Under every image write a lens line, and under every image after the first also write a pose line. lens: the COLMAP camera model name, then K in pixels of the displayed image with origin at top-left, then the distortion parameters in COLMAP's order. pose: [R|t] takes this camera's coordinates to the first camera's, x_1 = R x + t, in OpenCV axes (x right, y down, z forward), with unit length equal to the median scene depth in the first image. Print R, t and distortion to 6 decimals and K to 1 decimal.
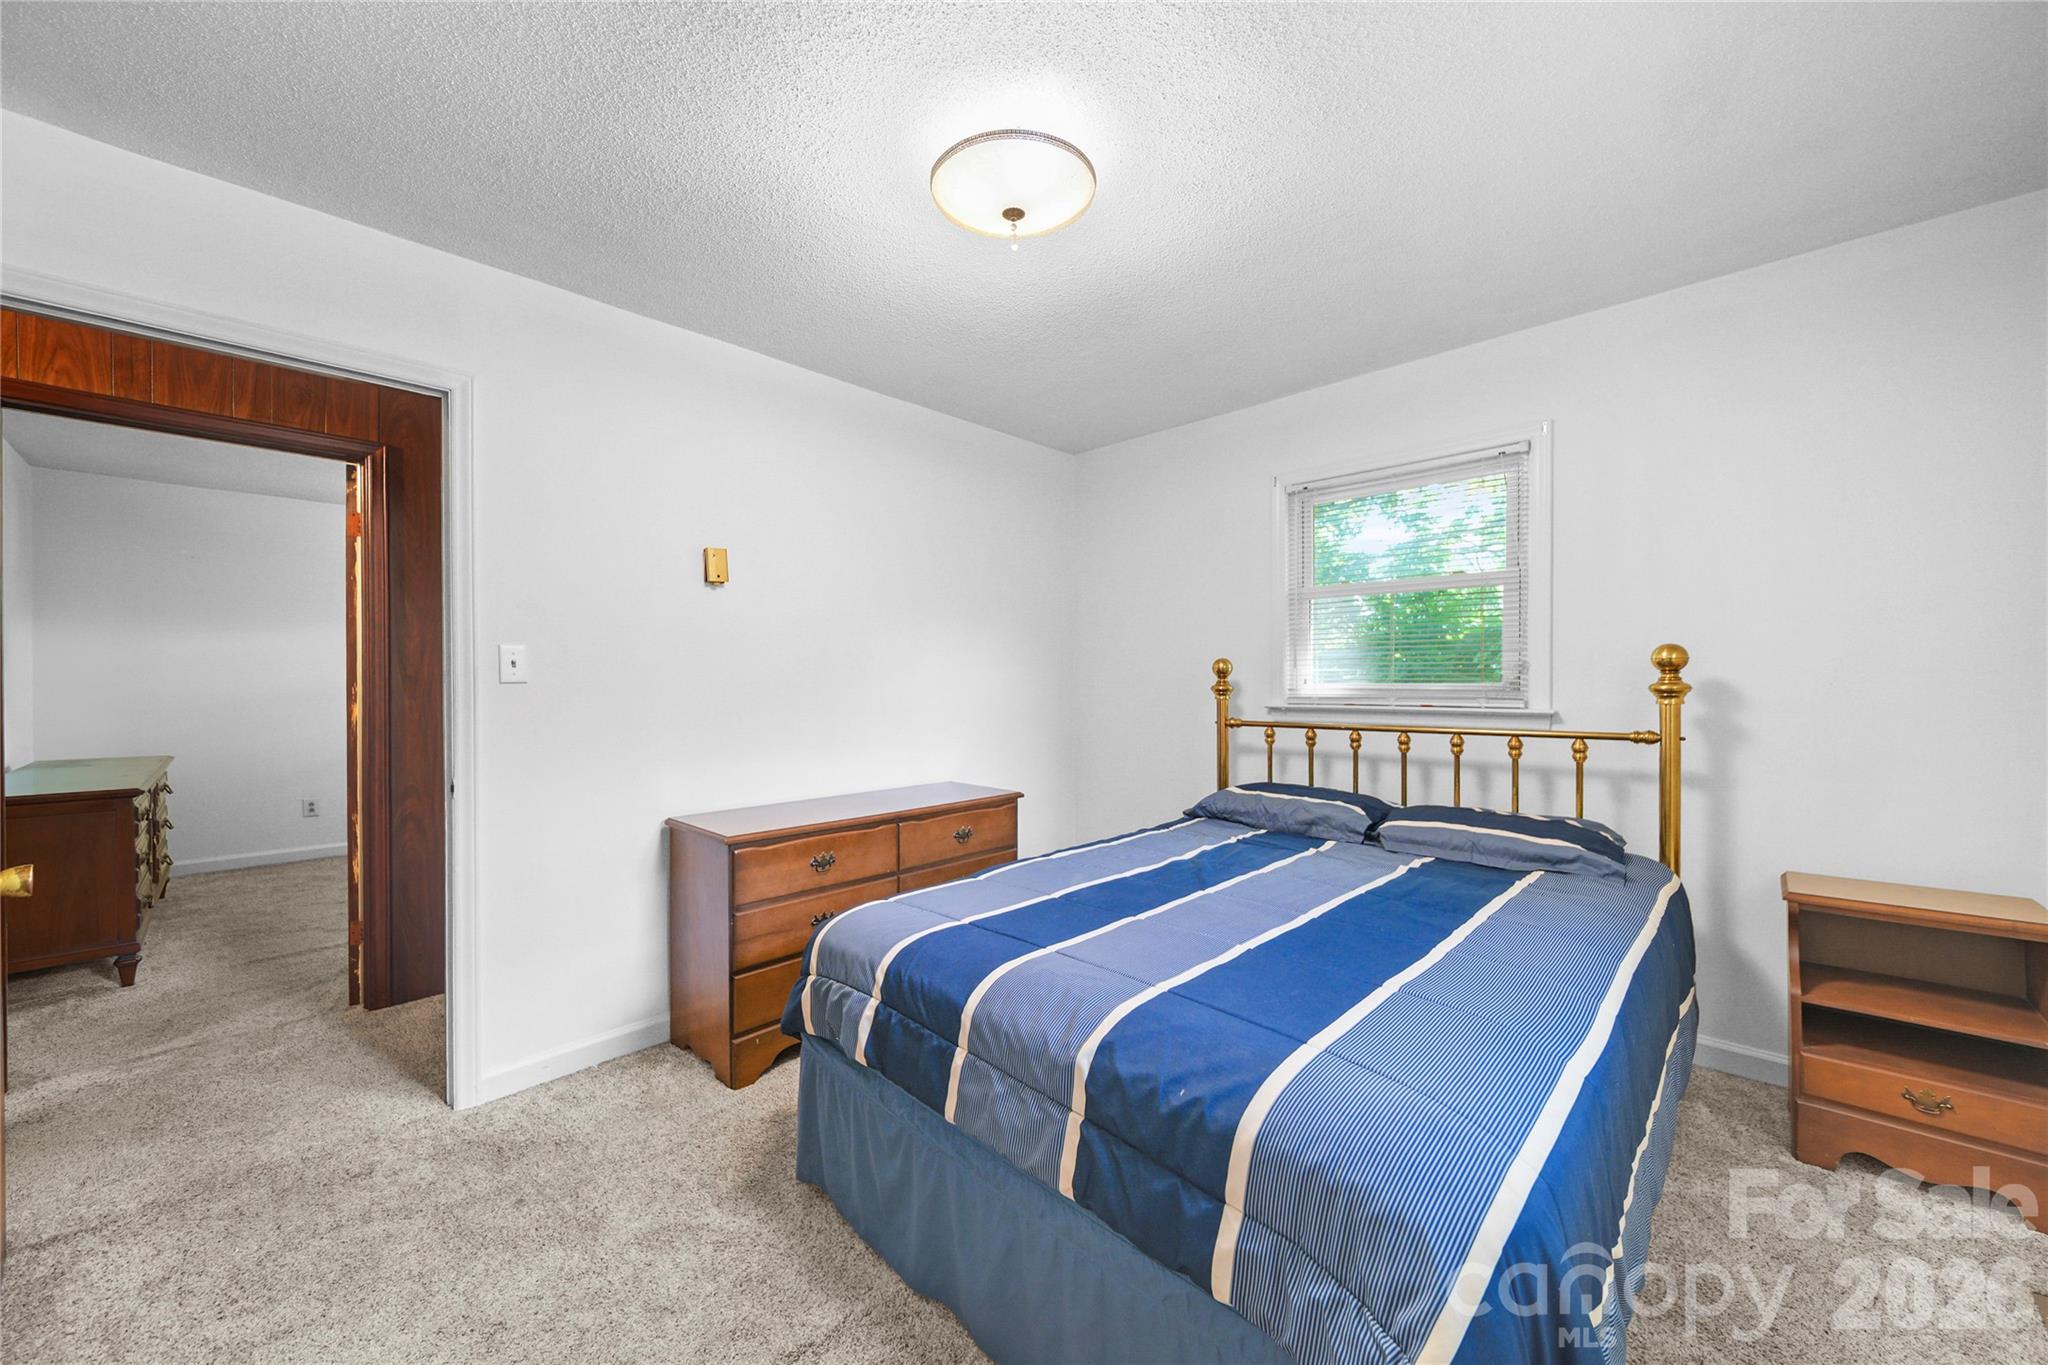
lens RADIAL K [[736.8, 0, 1022.3], [0, 736.8, 695.1], [0, 0, 1]] dist [-0.000583, -0.000452]
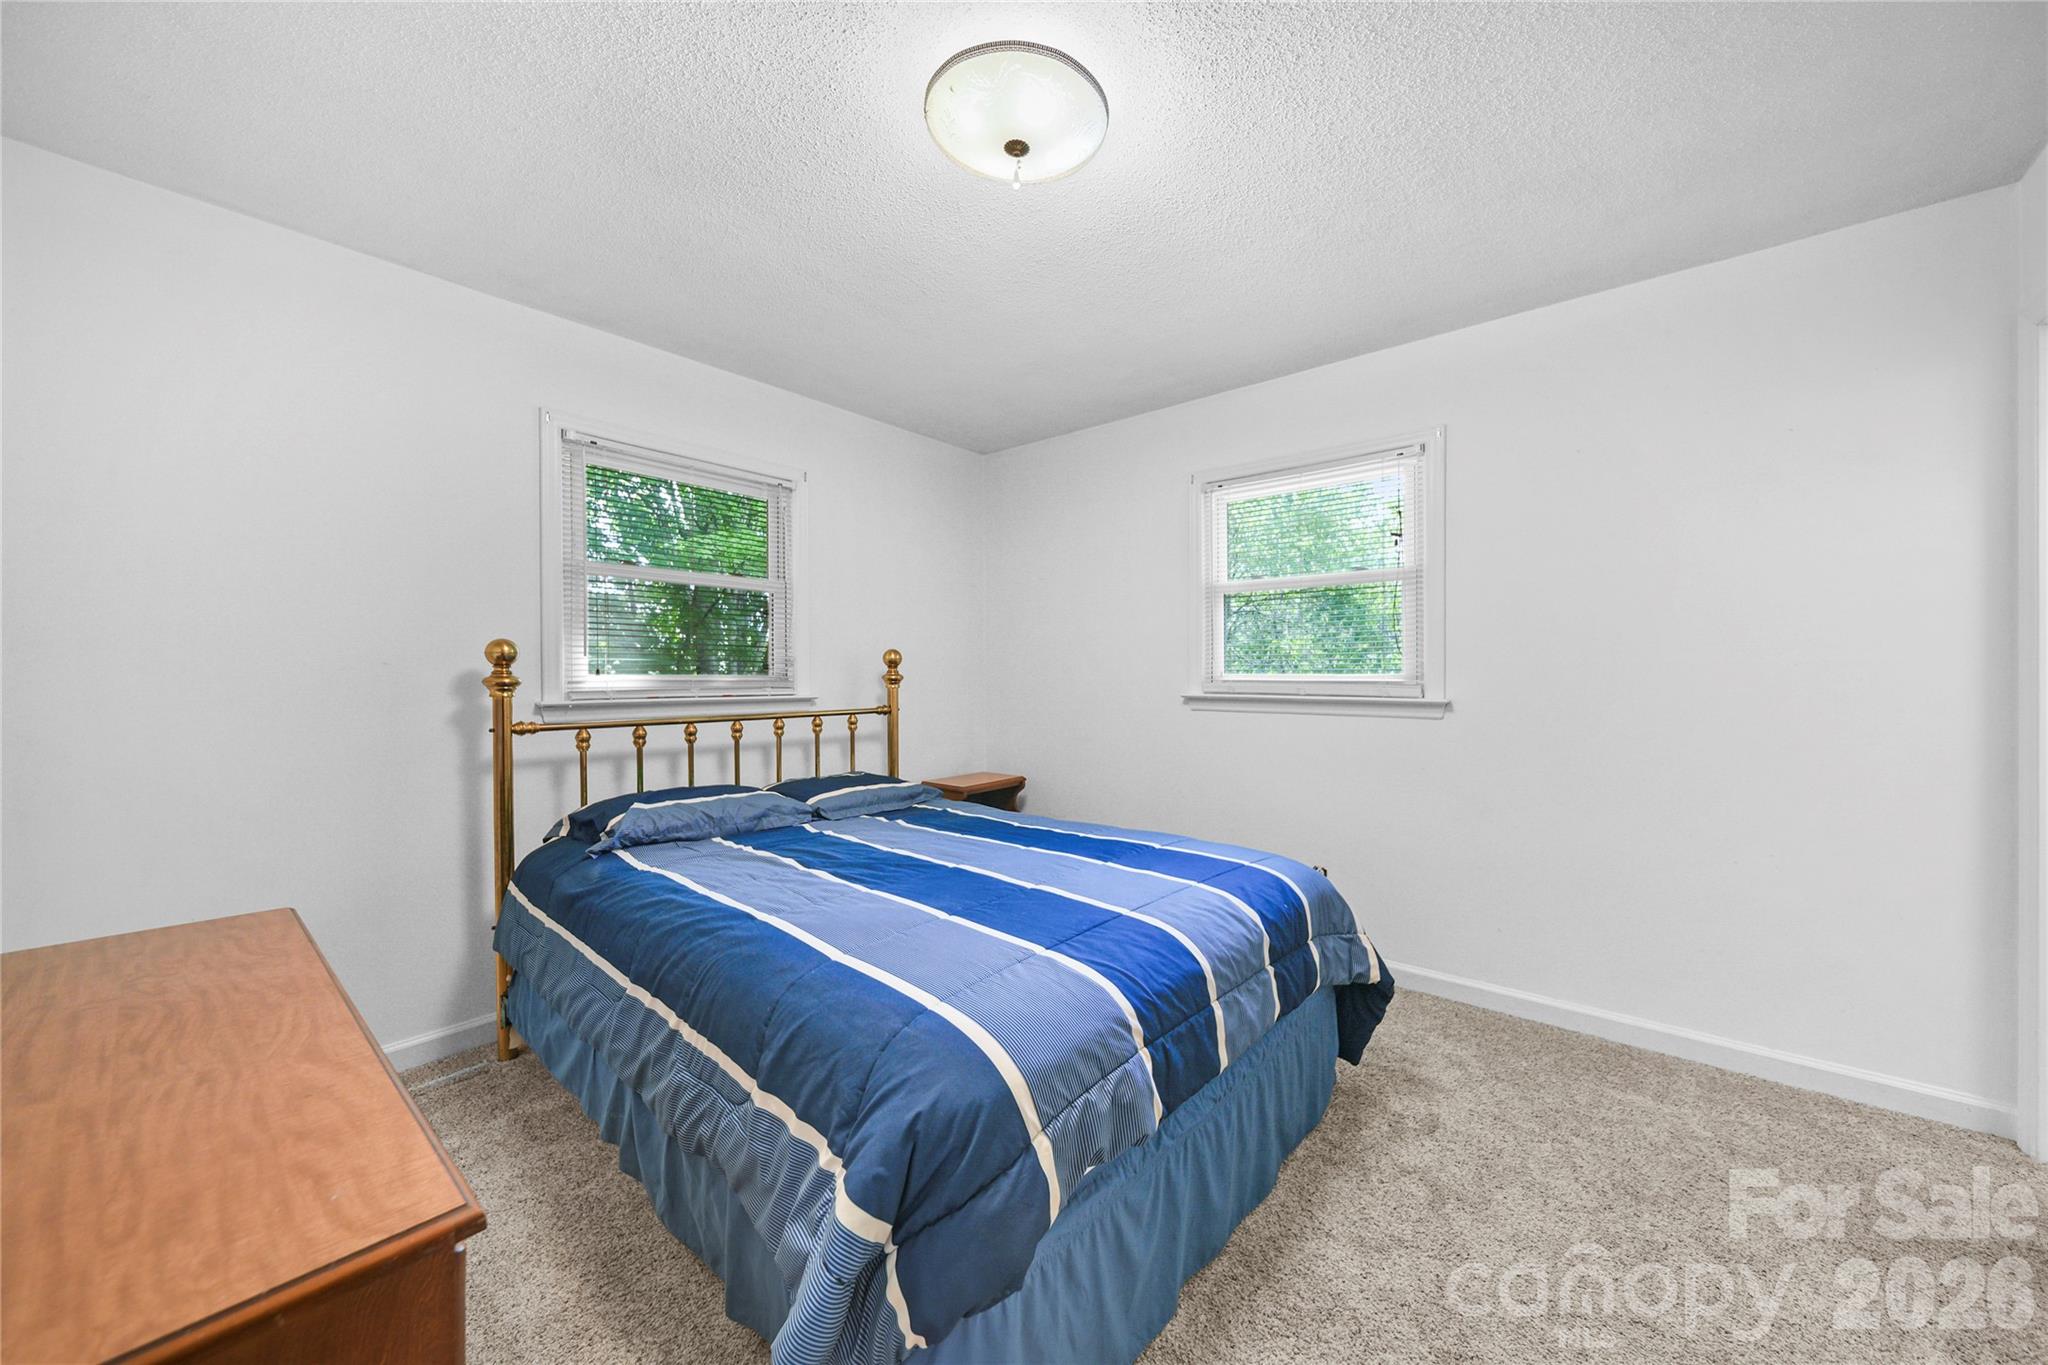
lens RADIAL K [[736.8, 0, 1045.8], [0, 736.8, 680.4], [0, 0, 1]] dist [-0.000583, -0.000452]
pose [[-0.063285, -0.005474, 0.997980, -0.577576], [0.019301, 0.999791, 0.006708, -0.006419], [-0.997809, 0.019687, -0.063166, 0.637308]]
